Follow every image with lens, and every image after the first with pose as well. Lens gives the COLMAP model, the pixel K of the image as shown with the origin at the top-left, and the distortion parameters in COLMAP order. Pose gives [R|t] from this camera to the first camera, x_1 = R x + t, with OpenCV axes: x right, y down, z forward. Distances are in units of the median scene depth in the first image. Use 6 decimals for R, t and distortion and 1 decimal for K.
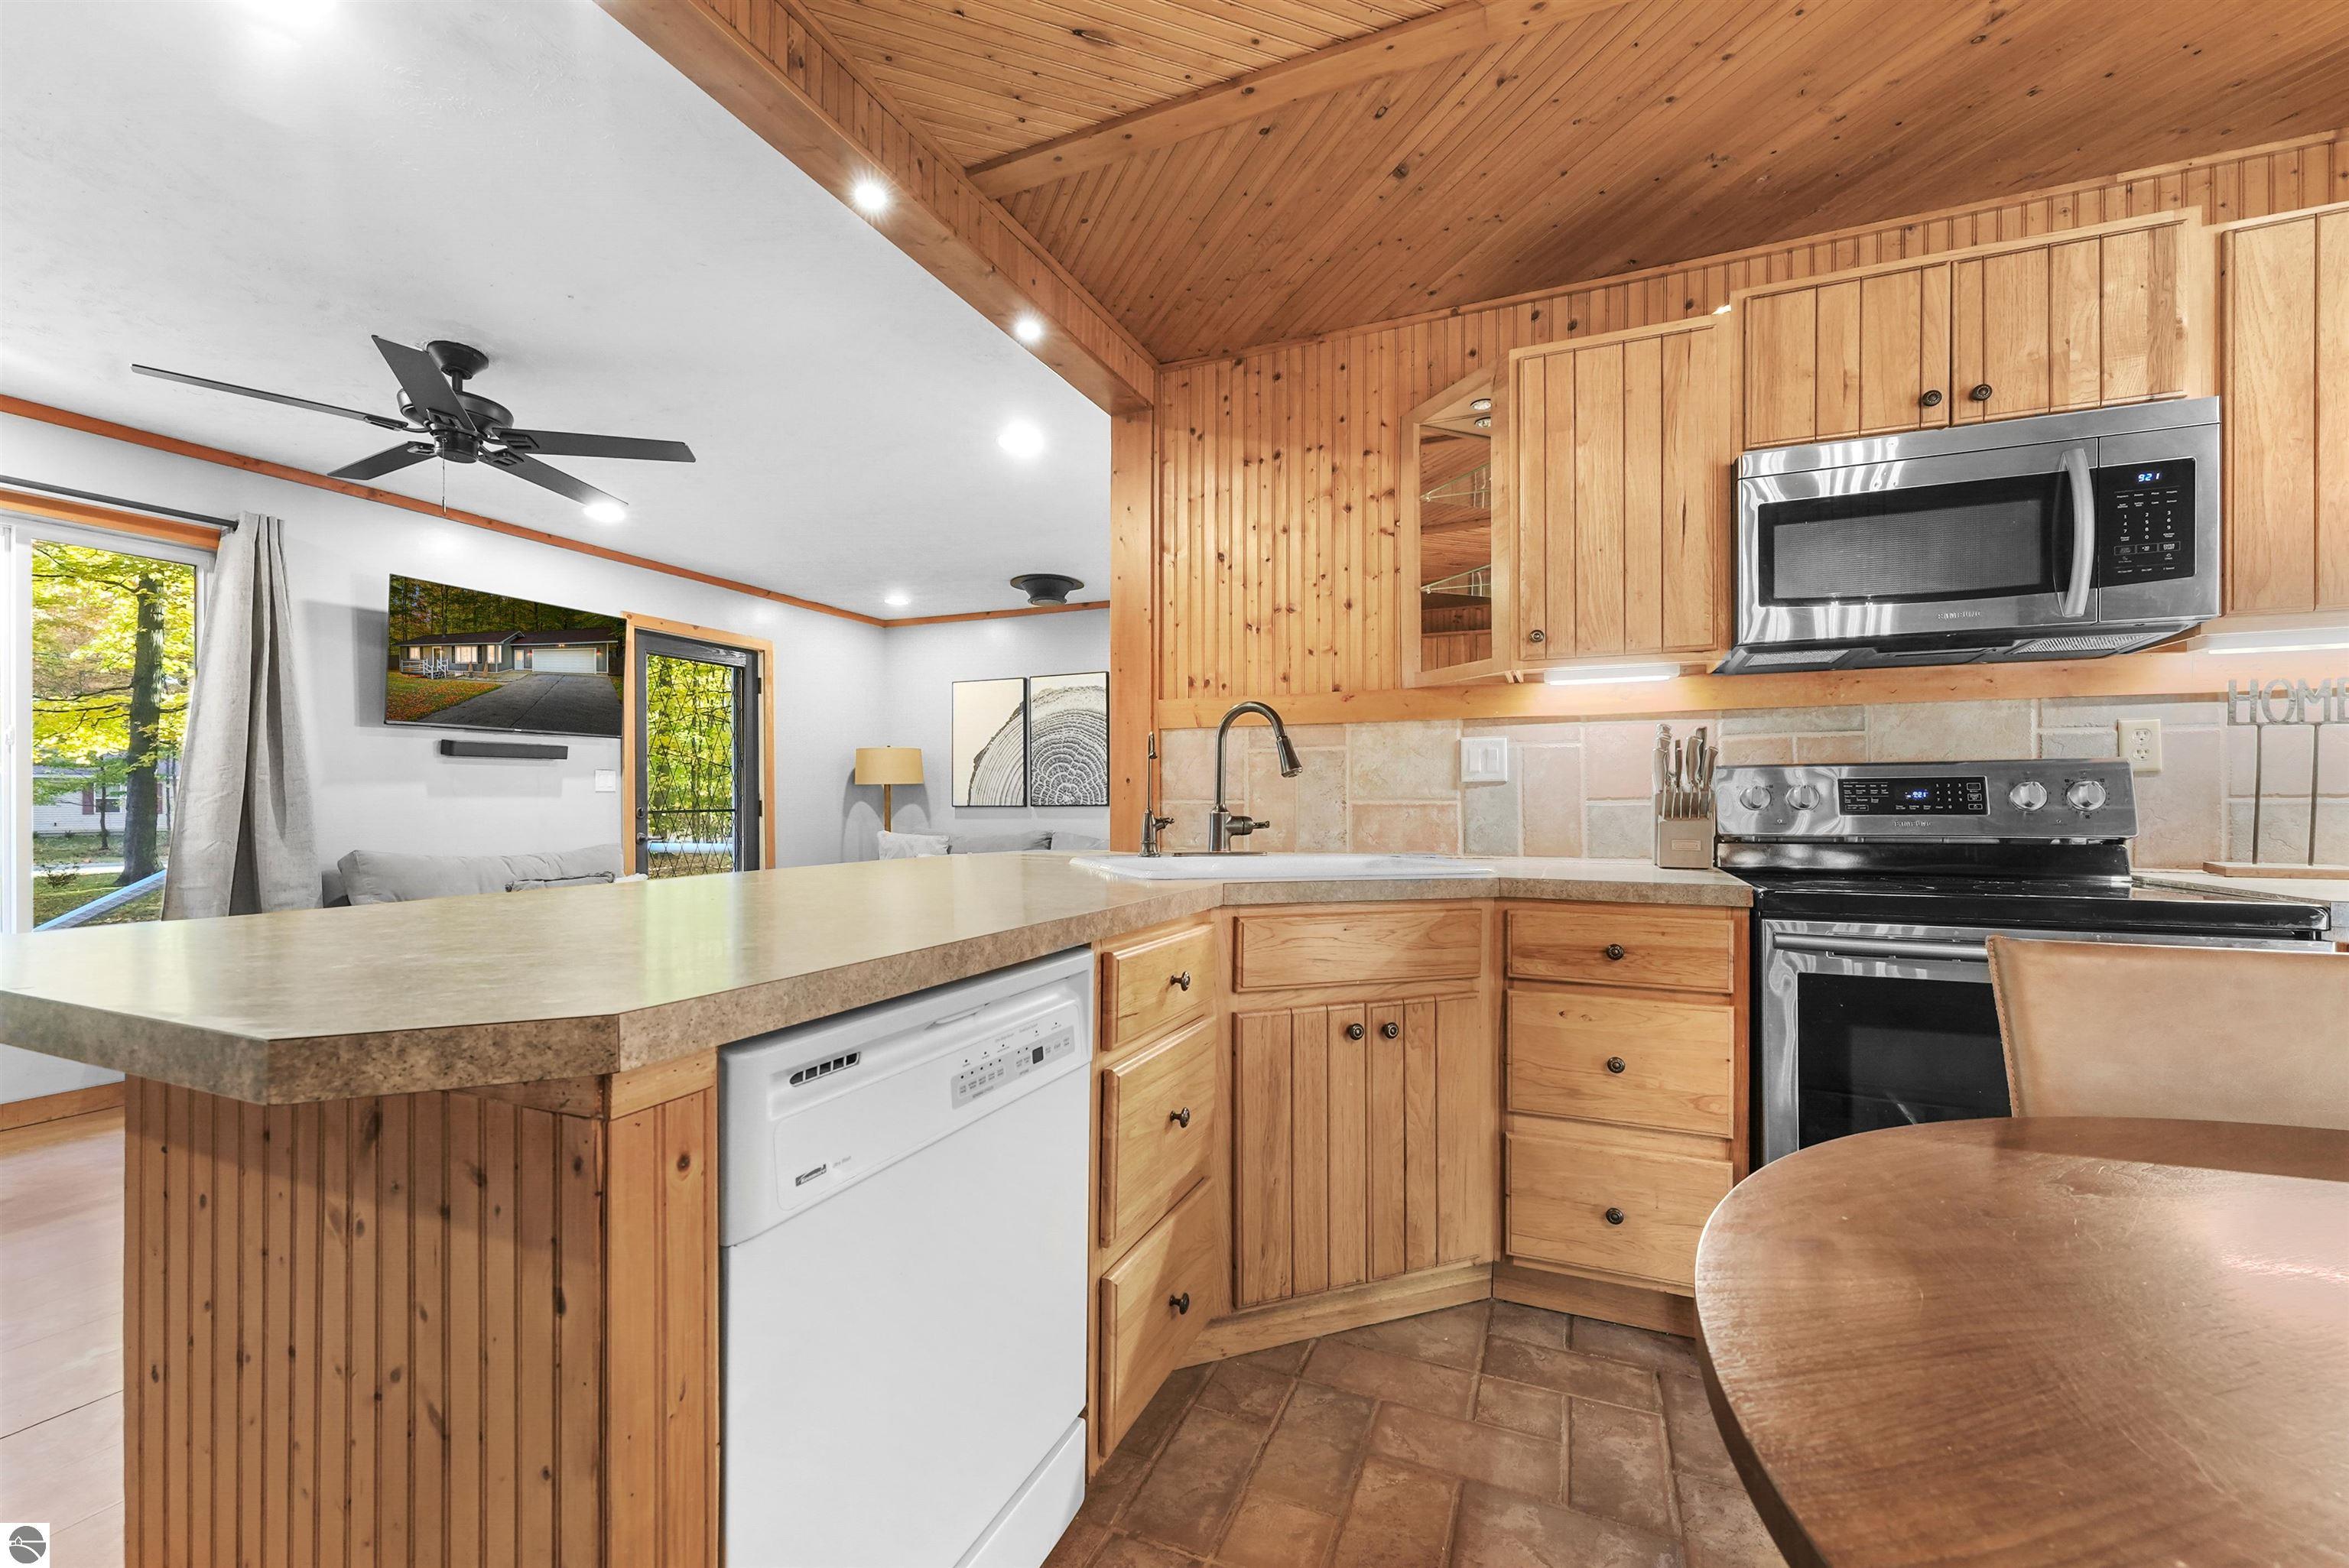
lens RADIAL K [[946.8, 0, 1165.4], [0, 946.8, 801.0], [0, 0, 1]] dist [-0.002148, 0.001688]
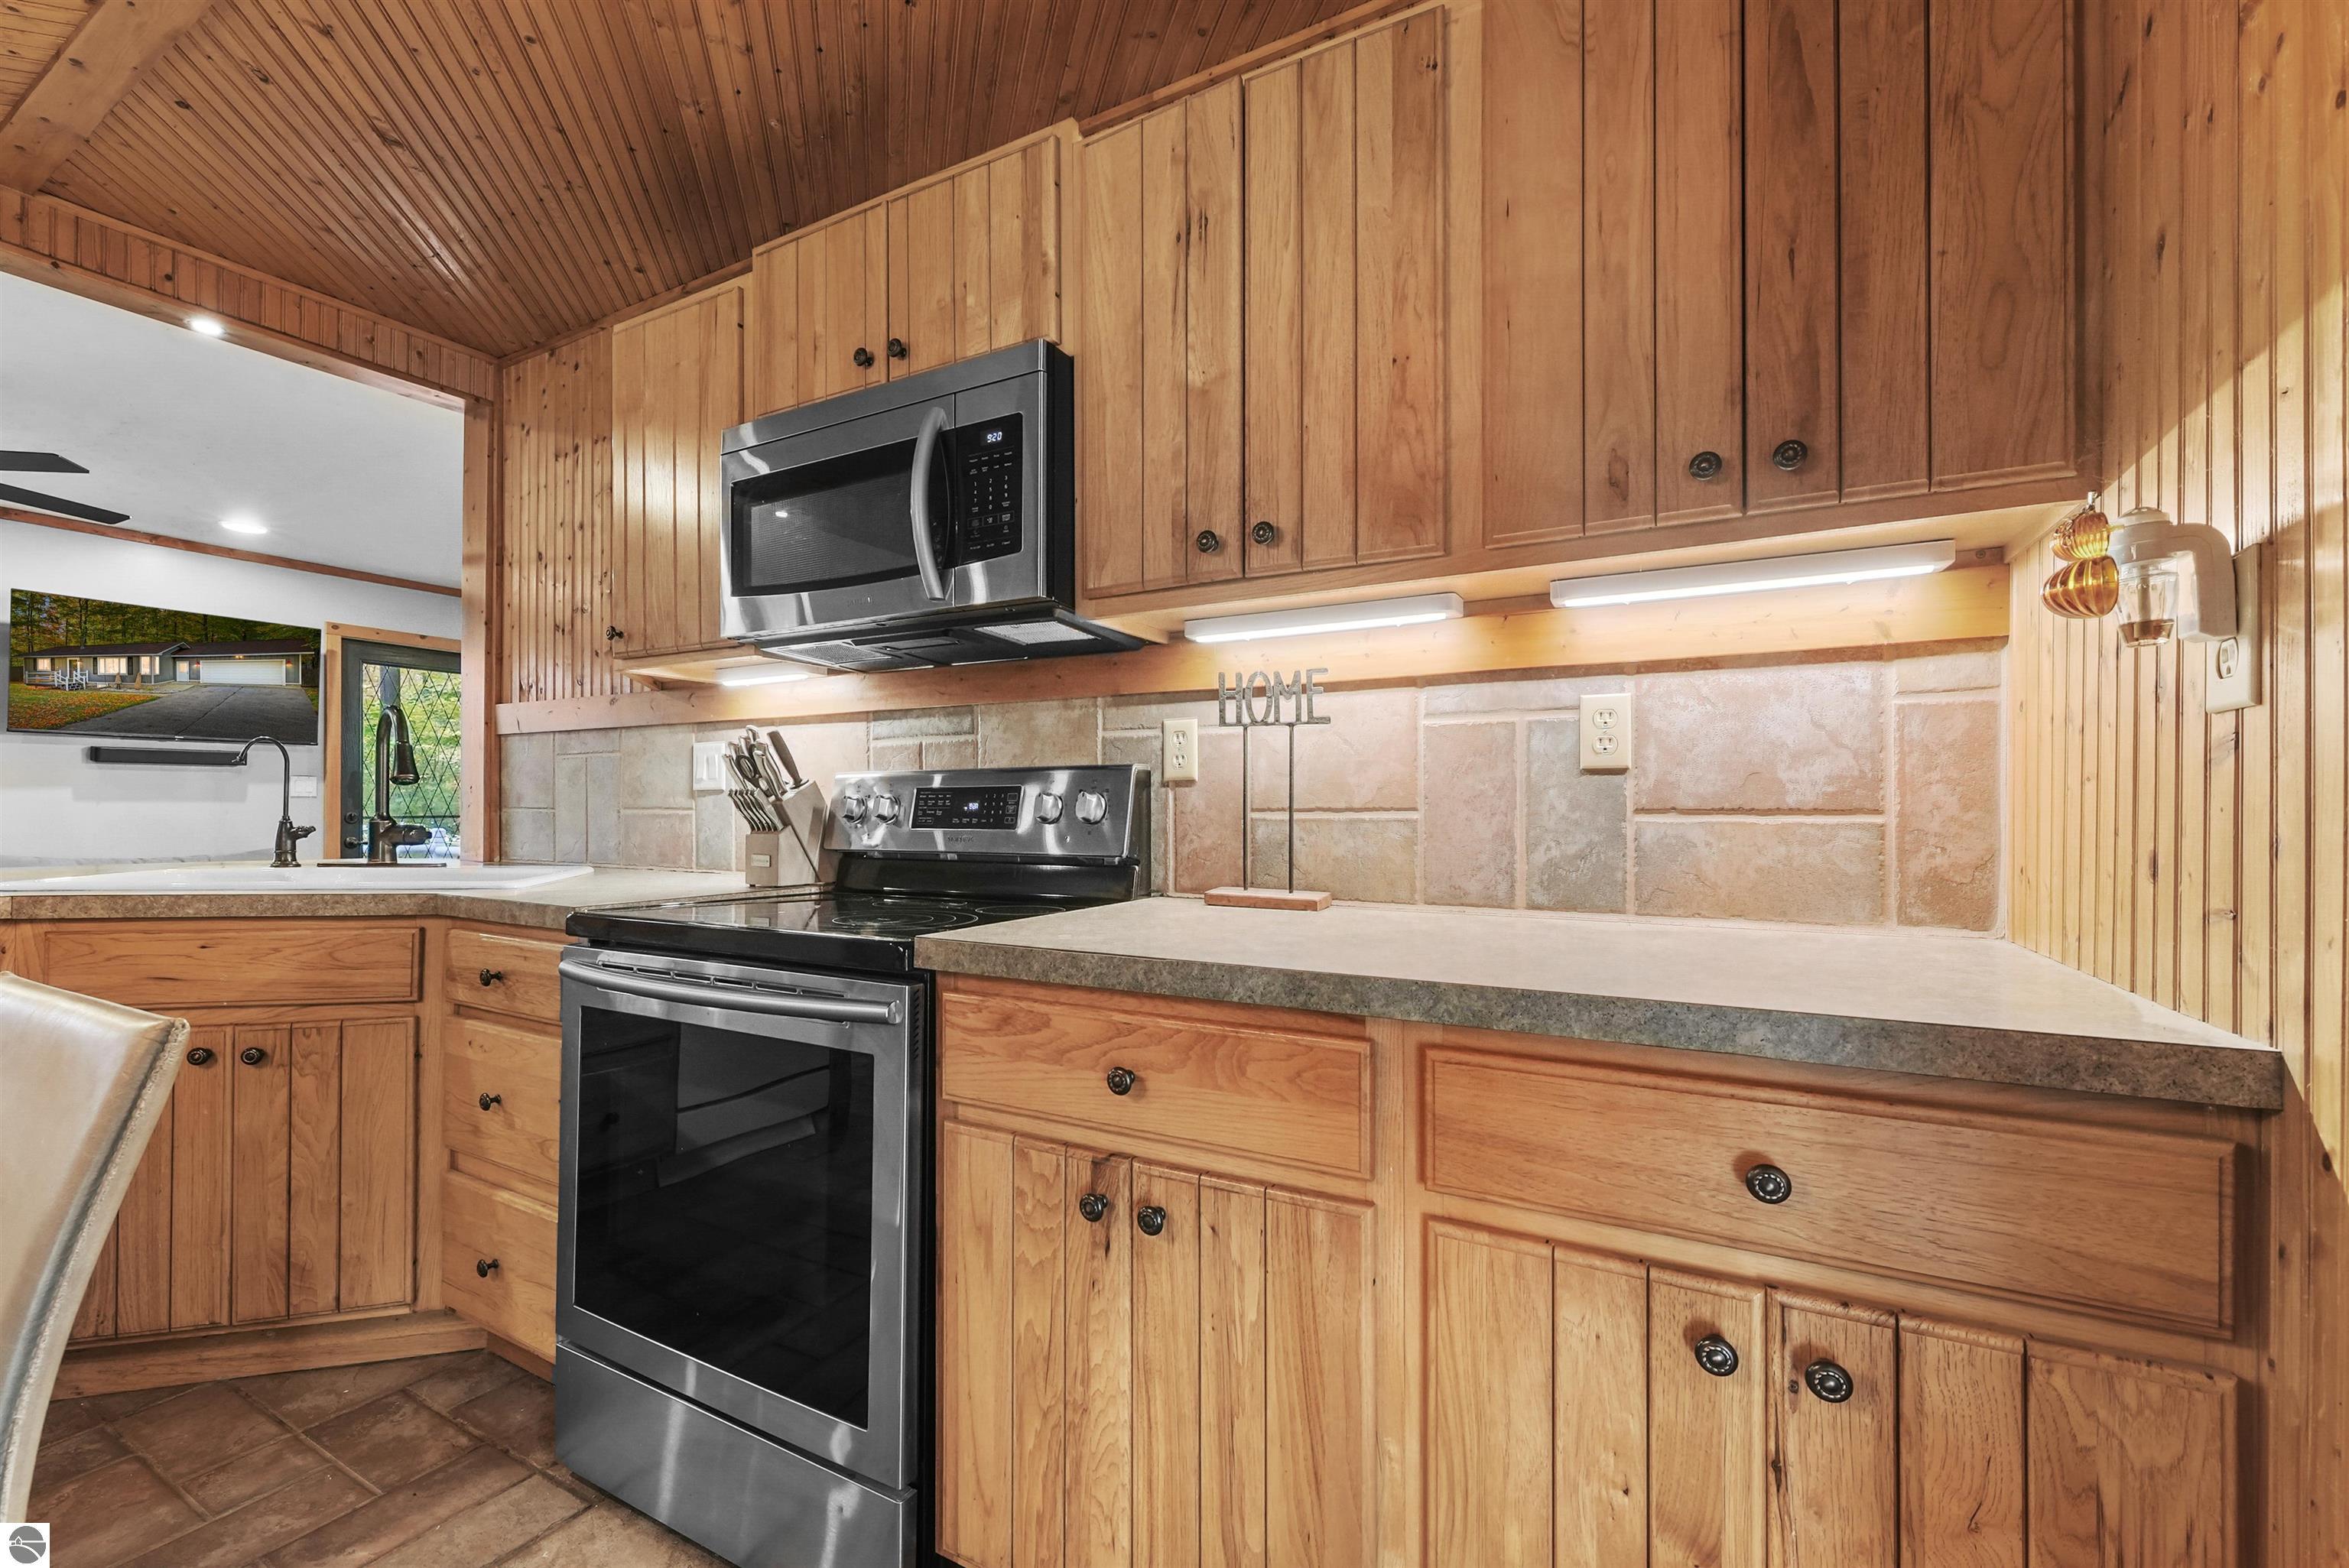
lens RADIAL K [[946.8, 0, 1169.0], [0, 946.8, 808.3], [0, 0, 1]] dist [-0.002148, 0.001688]
pose [[0.995848, 0.005810, -0.090843, 0.828522], [-0.005935, 0.999982, -0.001103, -0.004017], [0.090835, 0.001638, 0.995865, 0.104906]]
